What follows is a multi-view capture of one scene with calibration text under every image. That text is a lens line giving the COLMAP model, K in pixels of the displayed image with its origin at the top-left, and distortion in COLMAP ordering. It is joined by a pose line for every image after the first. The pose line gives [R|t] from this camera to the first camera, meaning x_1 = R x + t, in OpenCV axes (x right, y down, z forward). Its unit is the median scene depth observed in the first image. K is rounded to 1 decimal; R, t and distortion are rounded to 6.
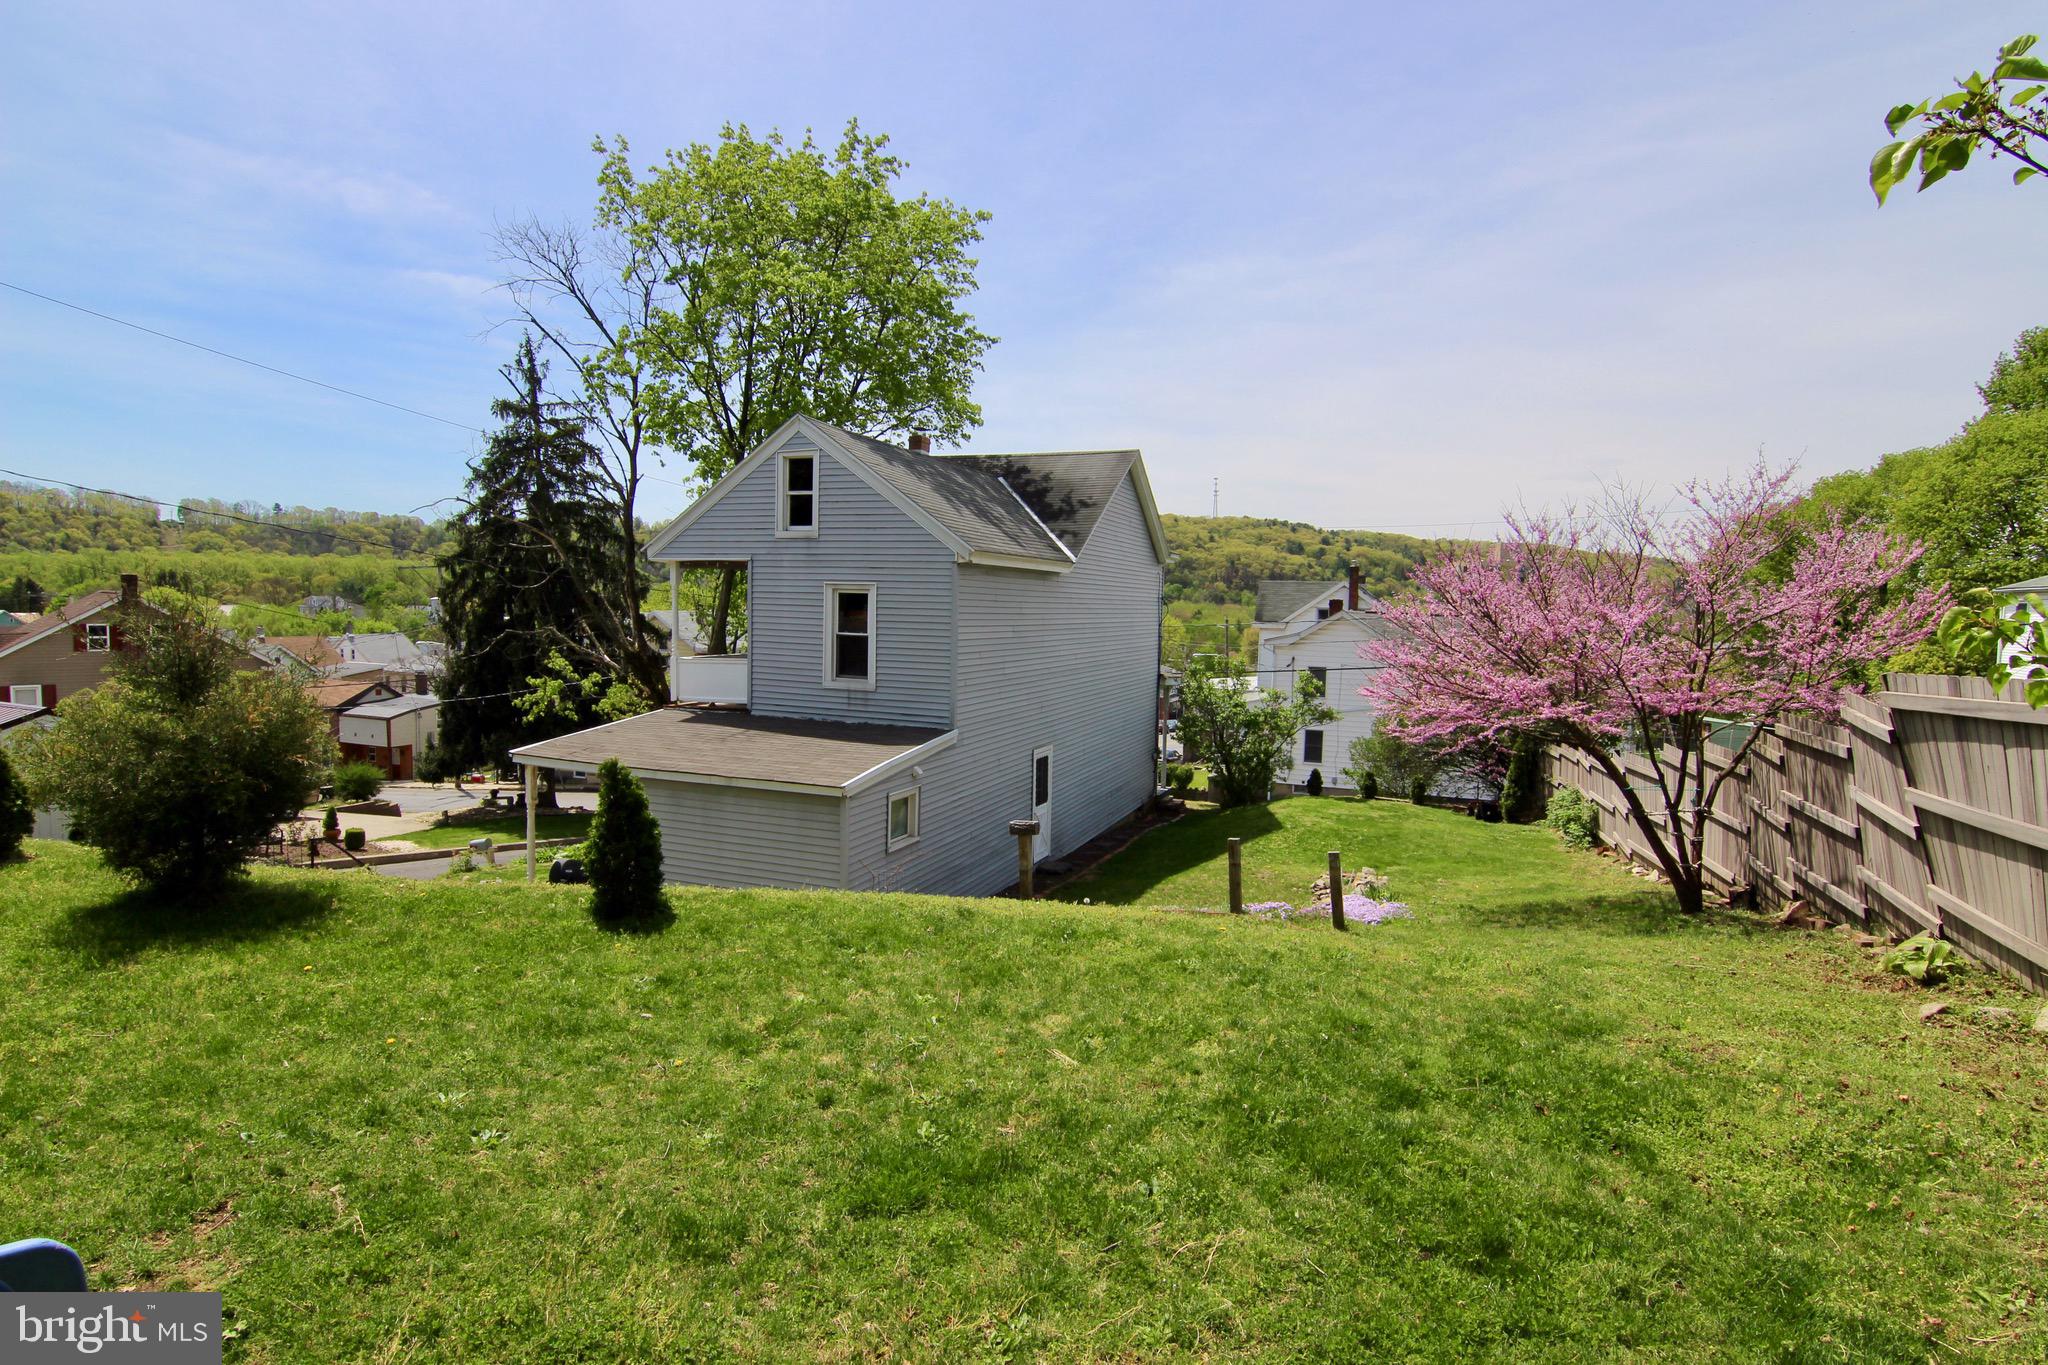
lens RADIAL K [[1044.7, 0, 1024.0], [0, 1044.7, 682.5], [0, 0, 1]] dist [-0.003610, -0.006770]
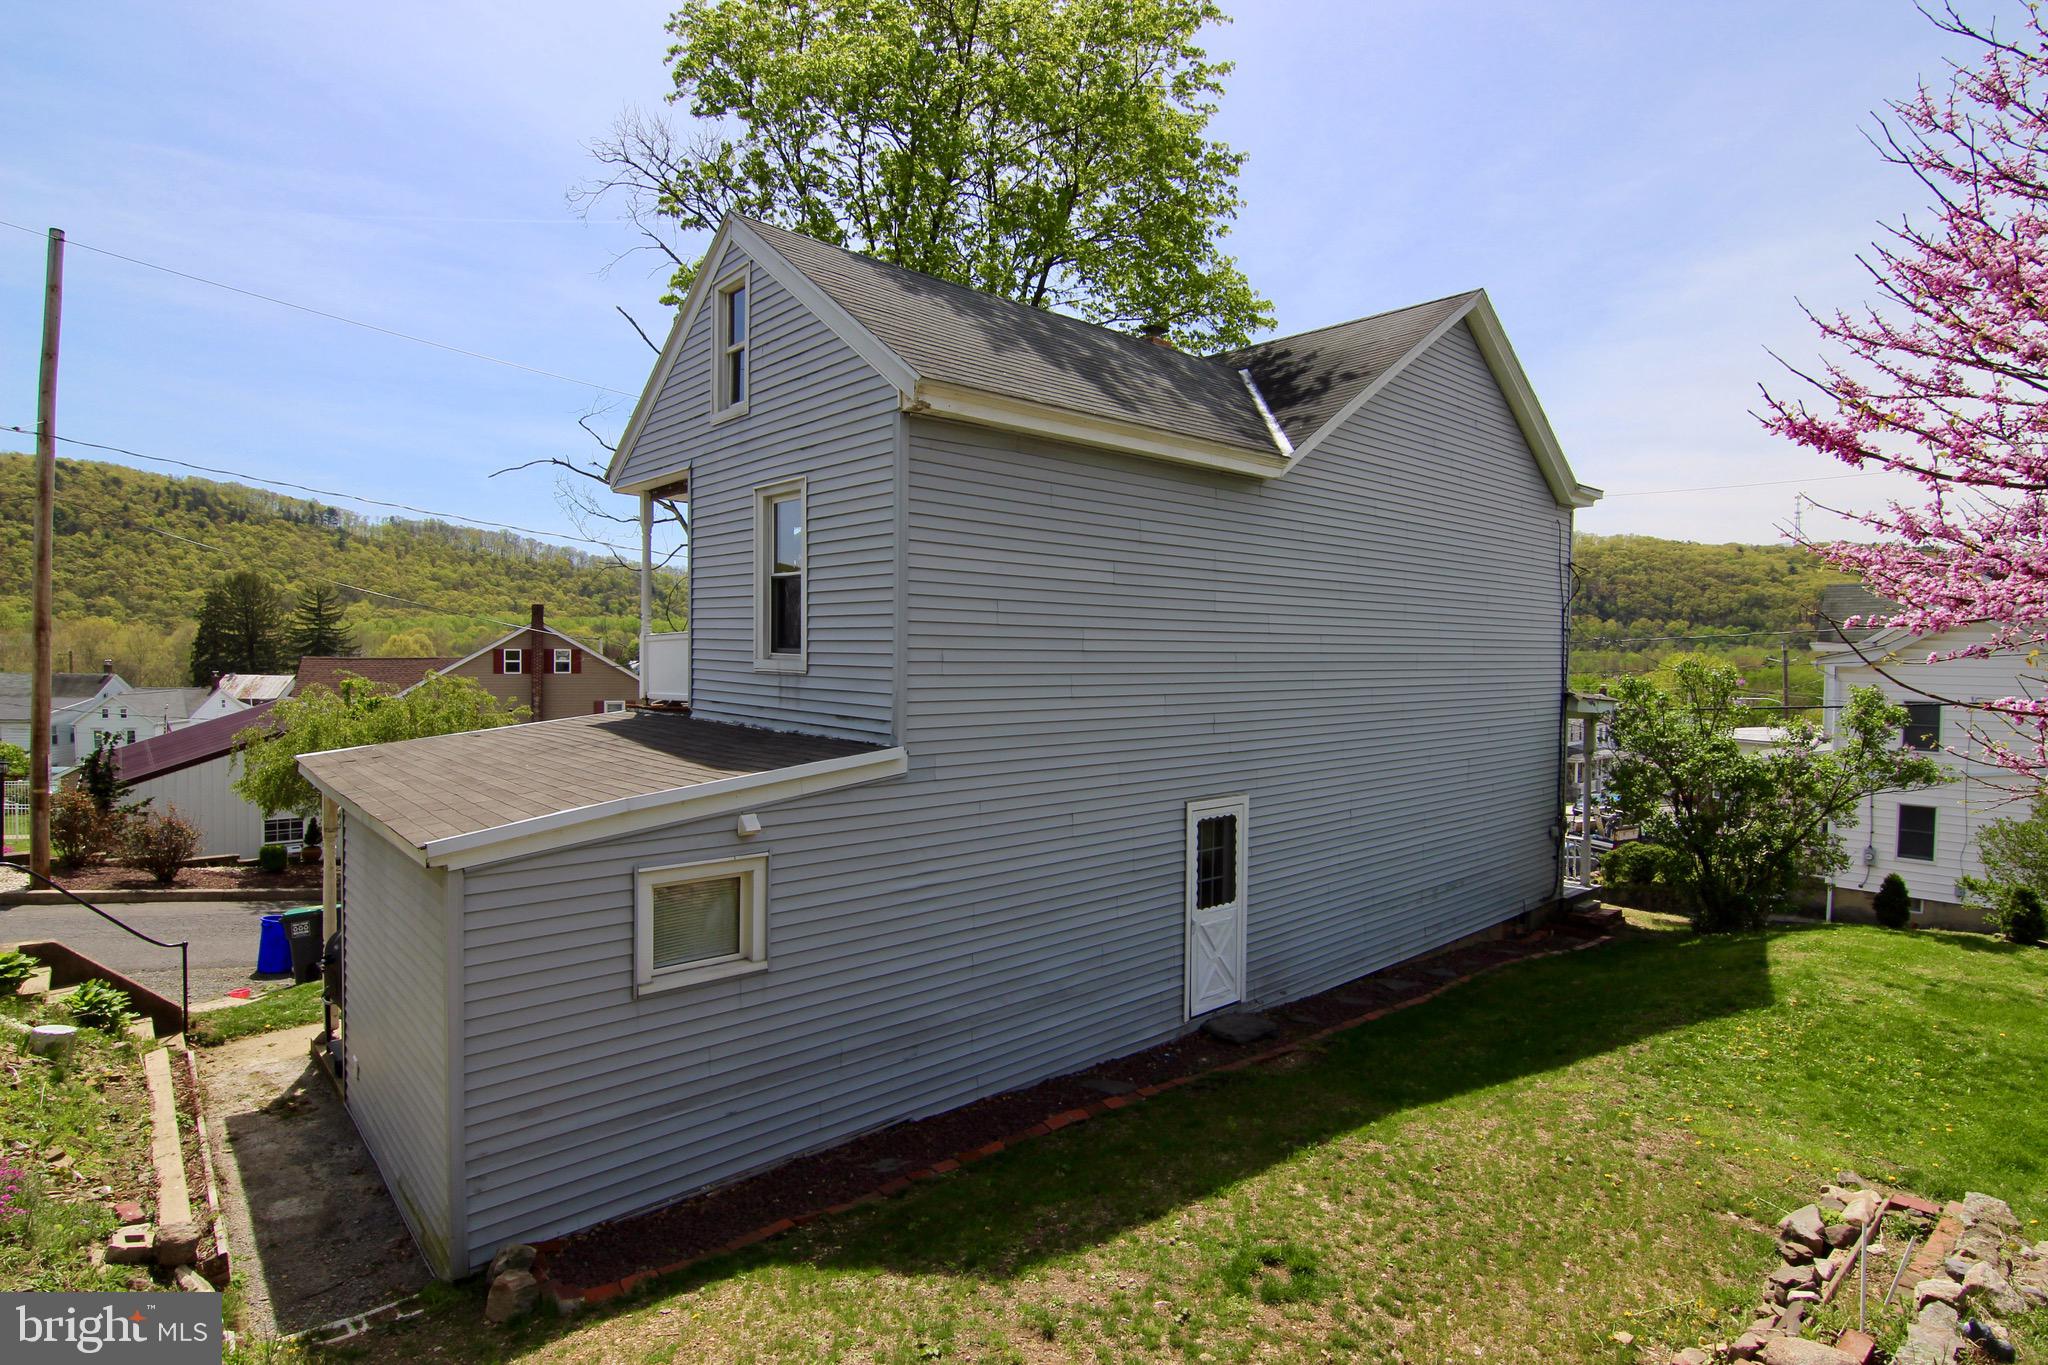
lens RADIAL K [[1046.2, 0, 1006.4], [0, 1046.2, 677.5], [0, 0, 1]] dist [0.000606, -0.015514]
pose [[0.891418, 0.000716, -0.453181, 0.076739], [-0.024962, 0.998558, -0.047523, 0.012880], [0.452494, 0.053675, 0.890151, 0.214932]]
